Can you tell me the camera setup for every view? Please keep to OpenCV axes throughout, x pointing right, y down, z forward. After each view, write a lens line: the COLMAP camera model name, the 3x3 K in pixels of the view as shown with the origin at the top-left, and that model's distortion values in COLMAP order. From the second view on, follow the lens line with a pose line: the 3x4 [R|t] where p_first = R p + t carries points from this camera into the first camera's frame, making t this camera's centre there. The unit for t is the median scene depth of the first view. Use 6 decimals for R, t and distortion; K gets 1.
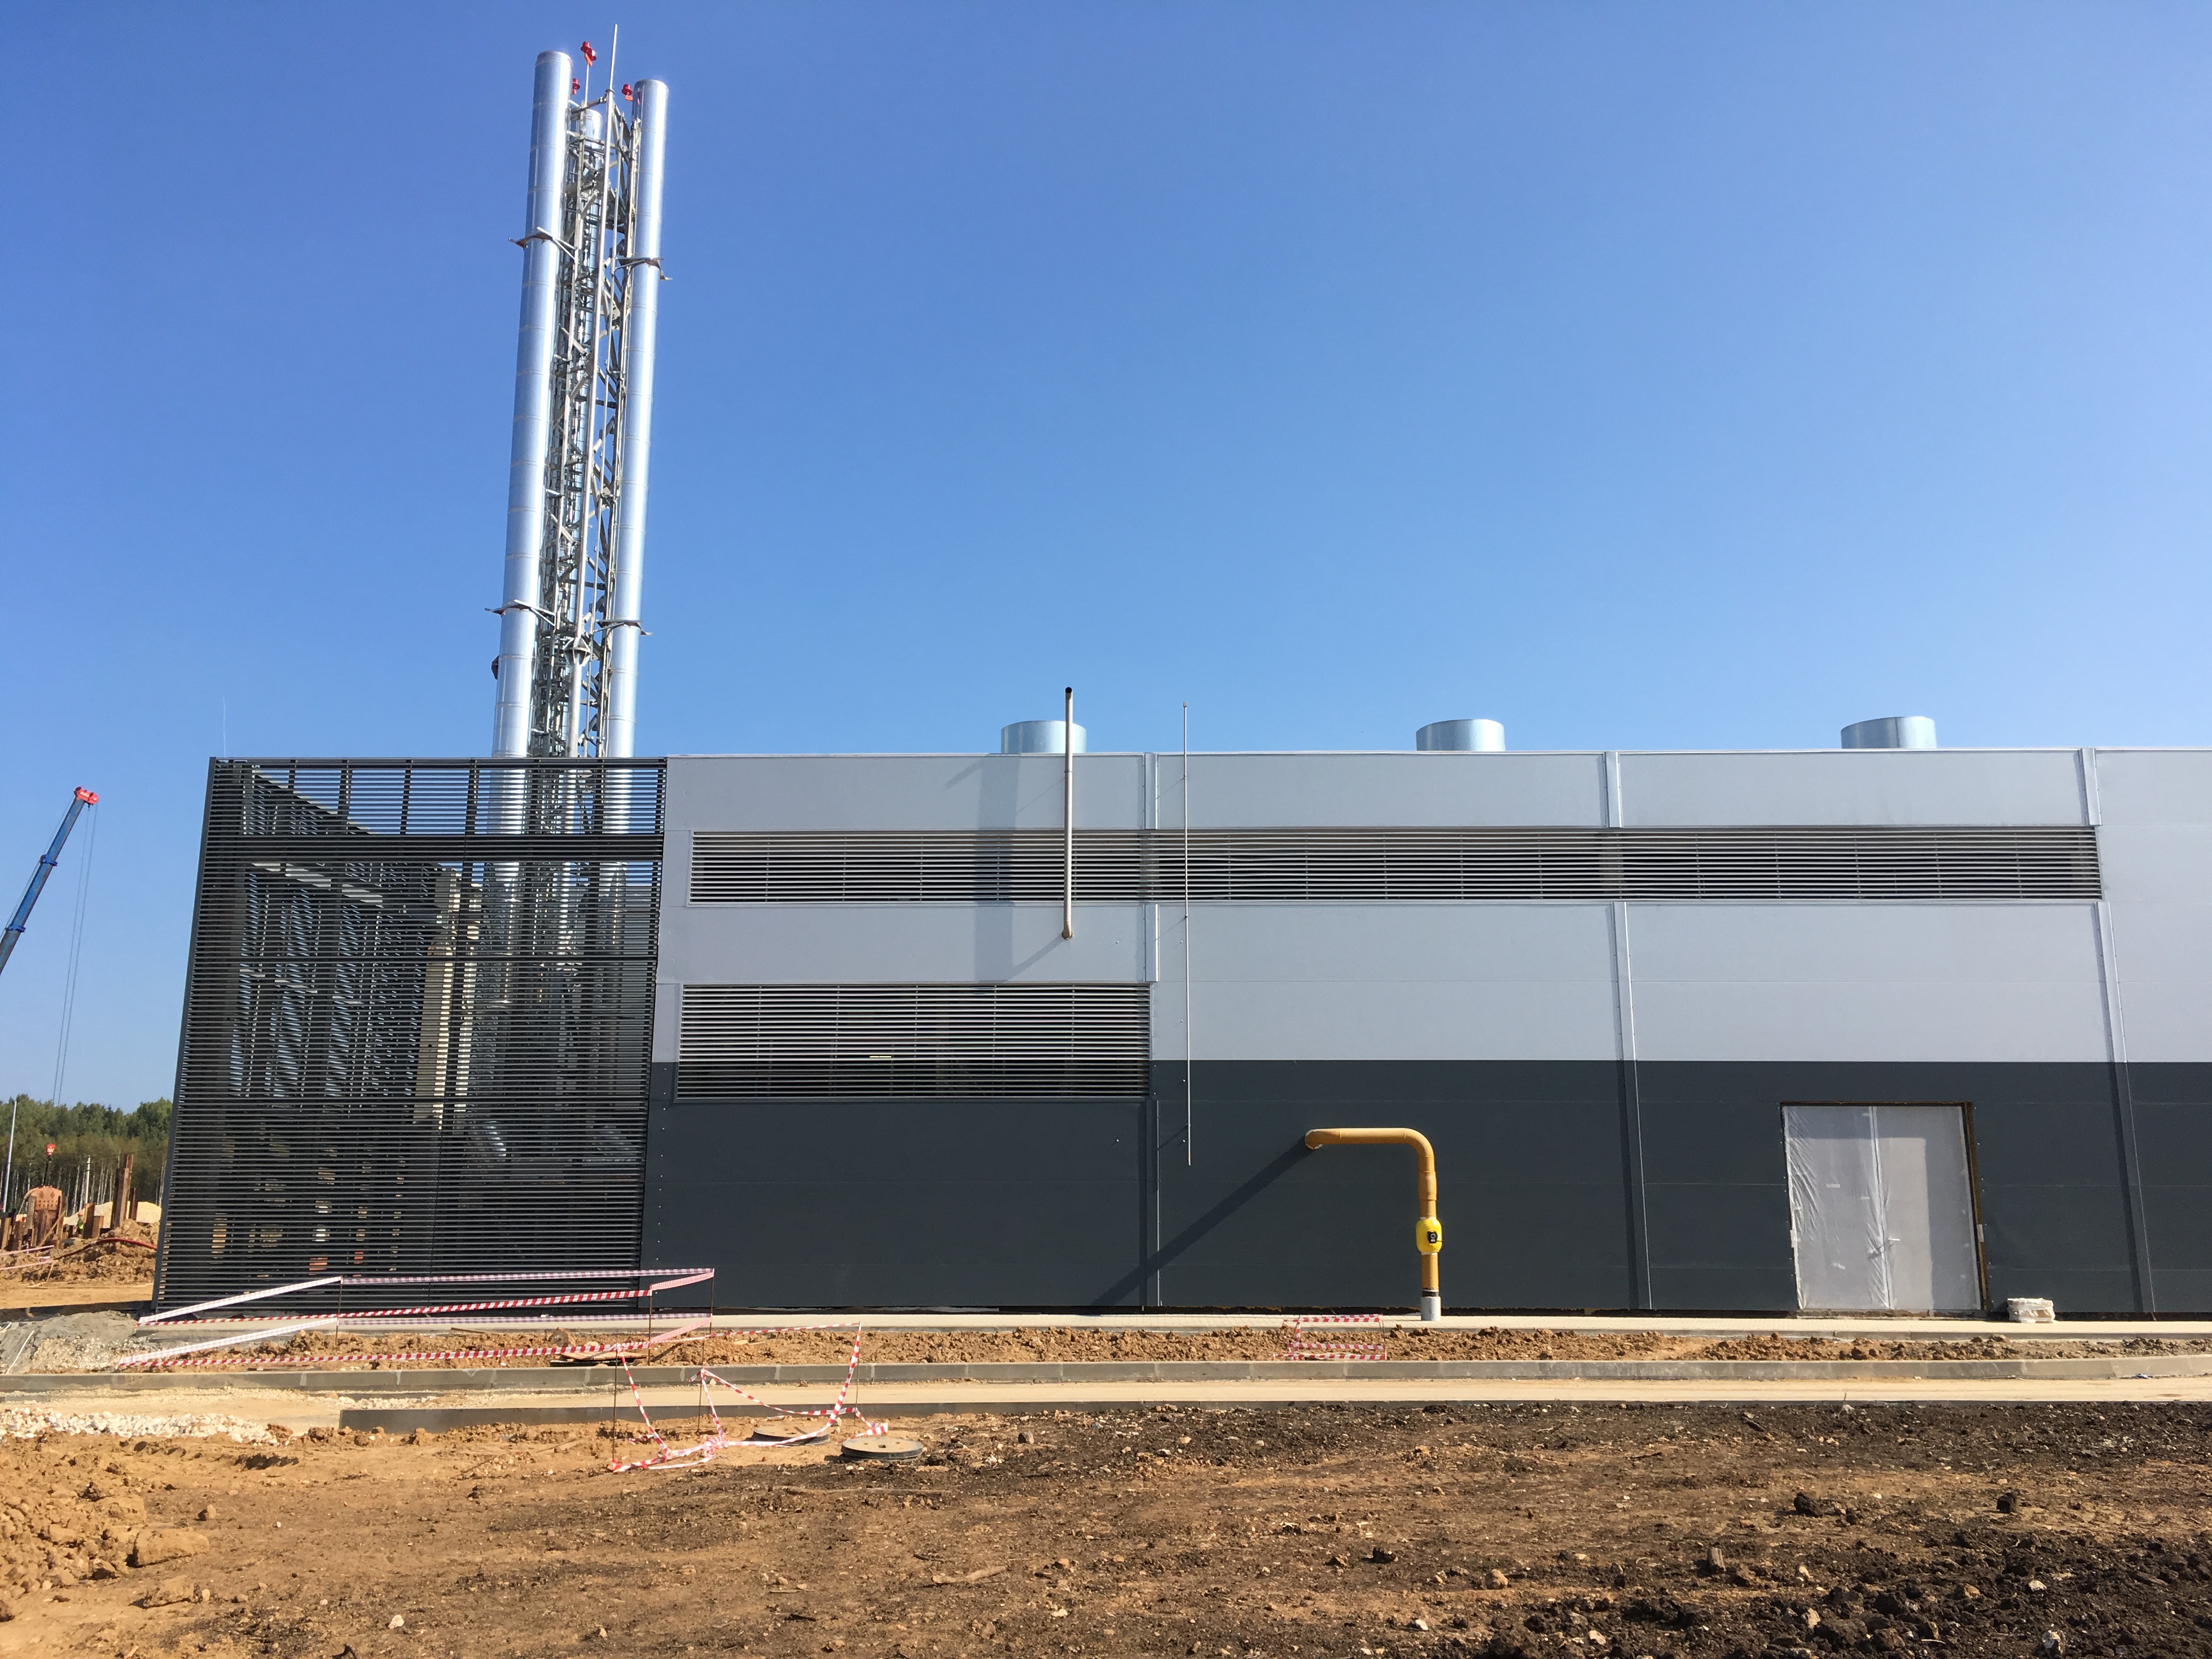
lens RADIAL K [[1895.6, 0, 1111.4], [0, 1895.6, 828.7], [0, 0, 1]] dist [0.089431, -0.127588]
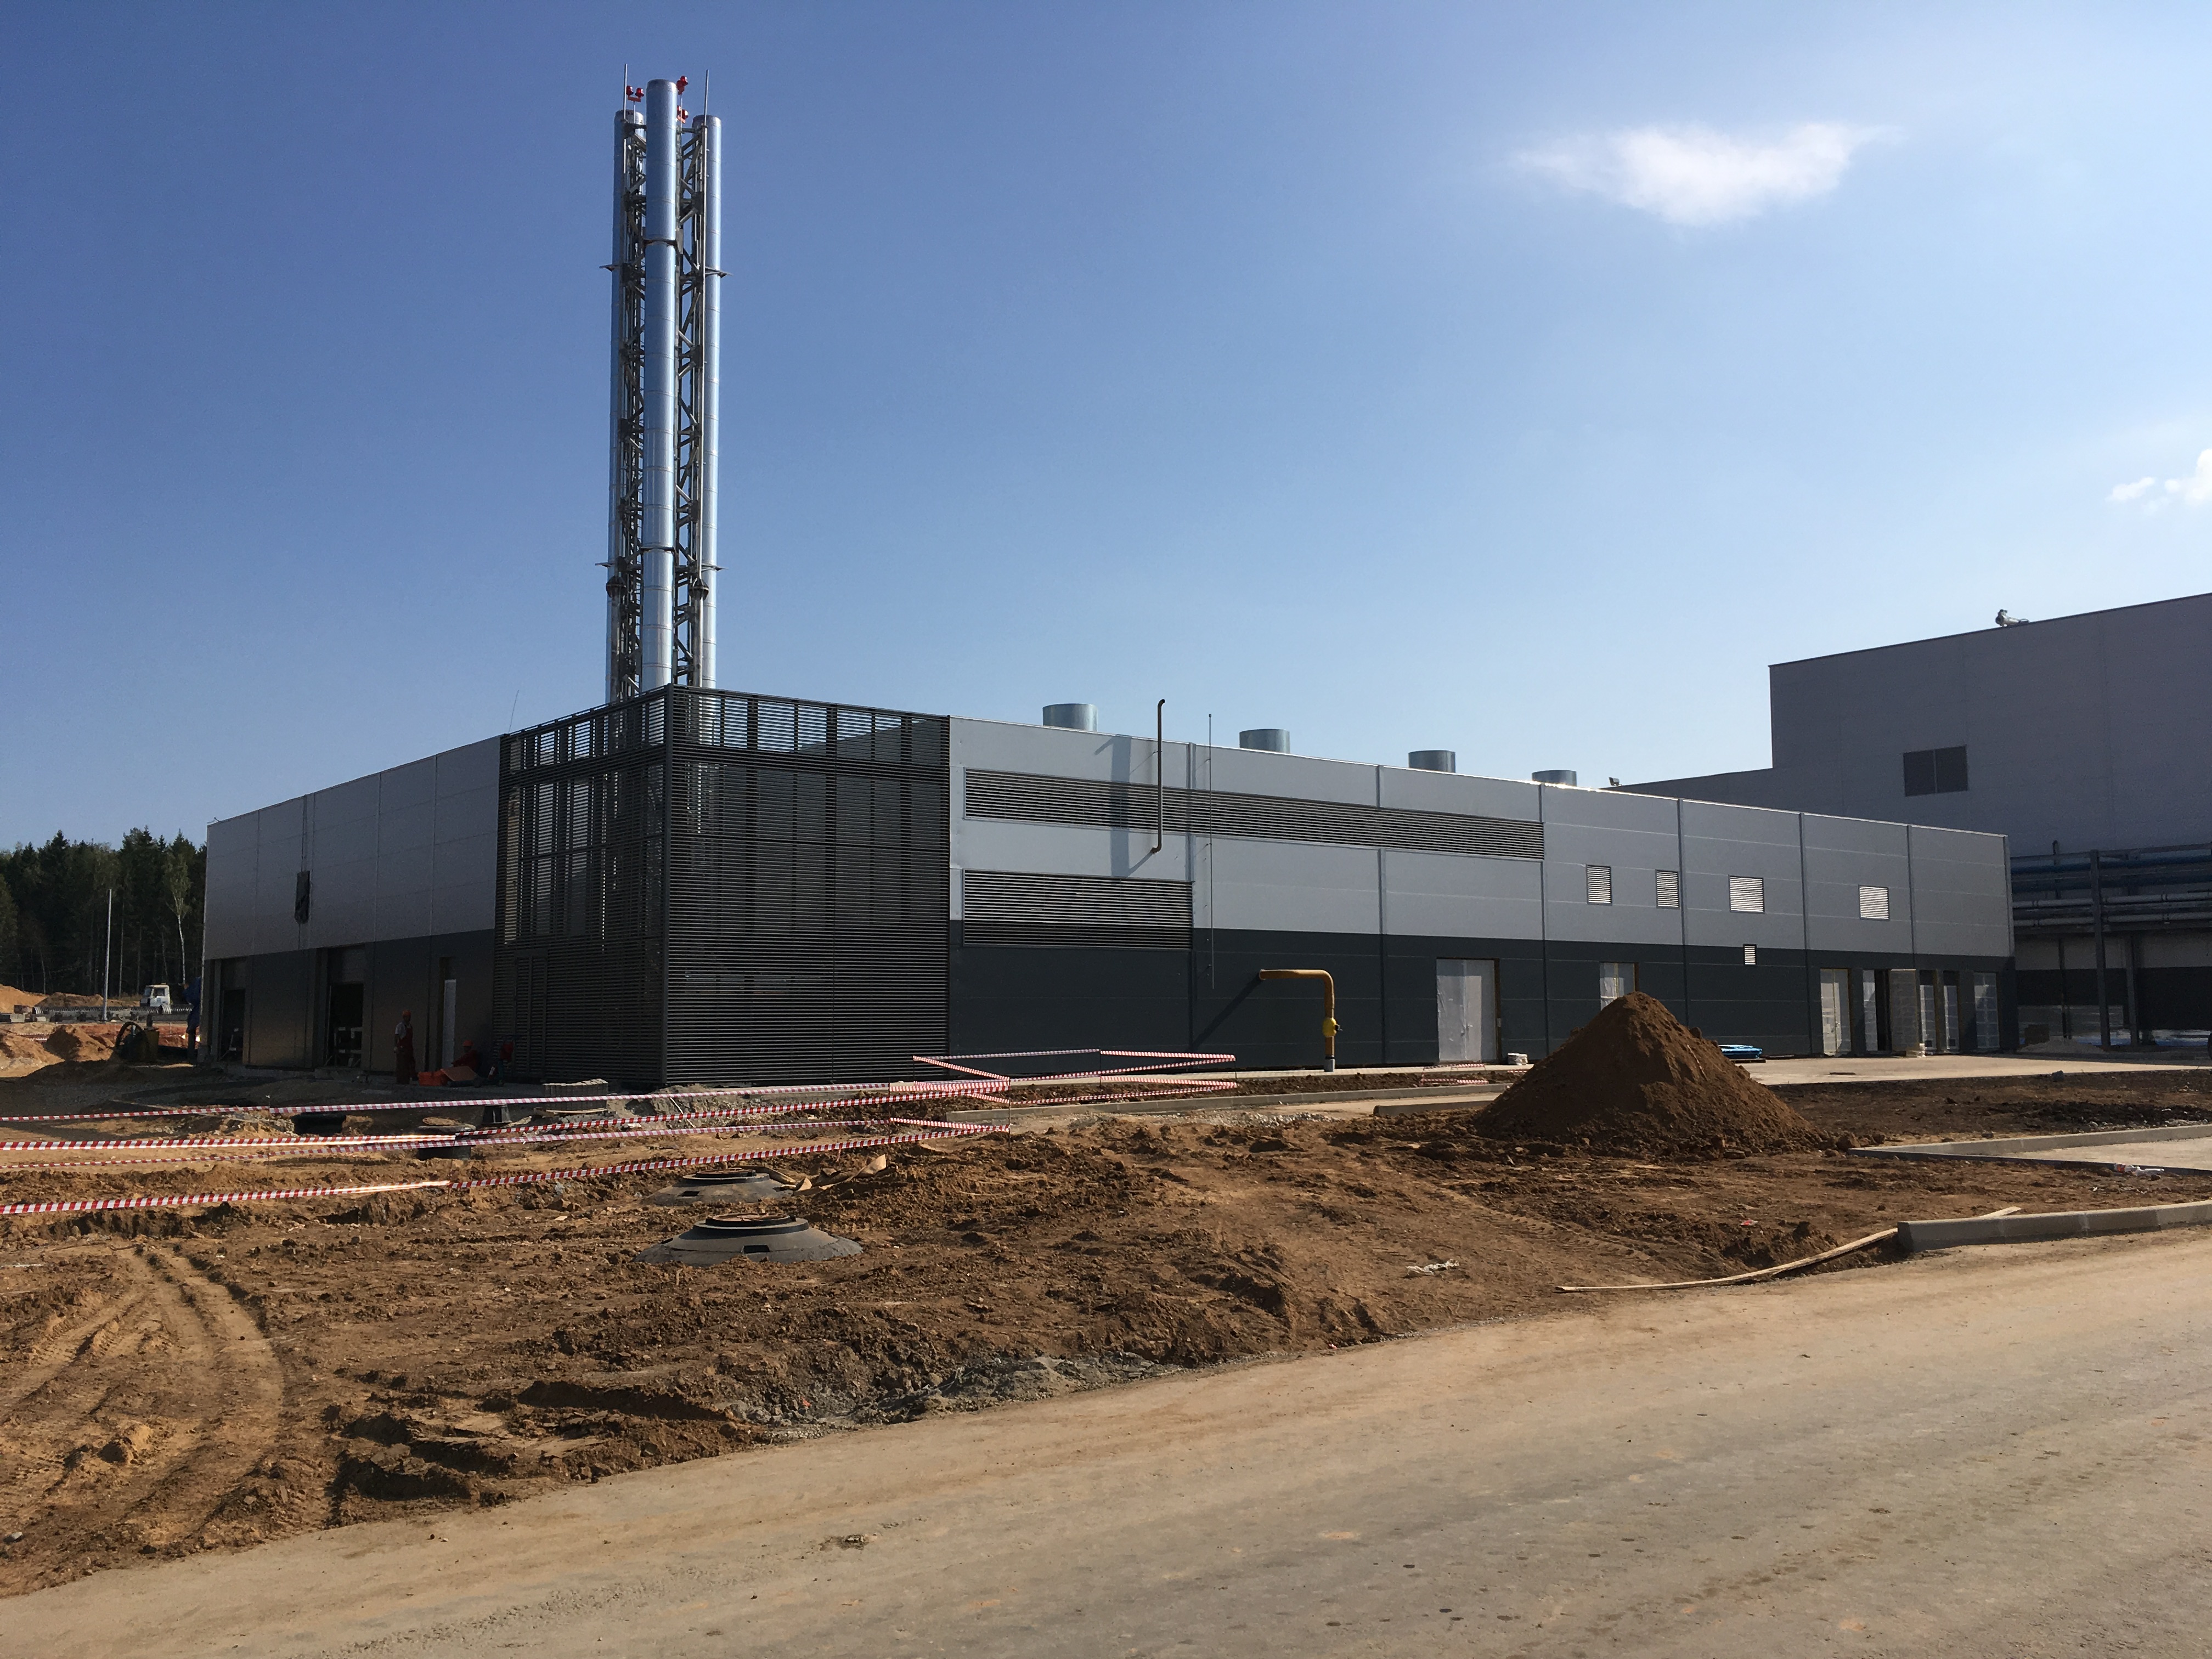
lens RADIAL K [[1895.6, 0, 1111.4], [0, 1895.6, 828.7], [0, 0, 1]] dist [0.089431, -0.127588]
pose [[0.759290, 0.060218, 0.647960, -1.126777], [-0.128657, 0.989947, 0.058762, -0.054960], [-0.637908, -0.127982, 0.759404, -0.226157]]
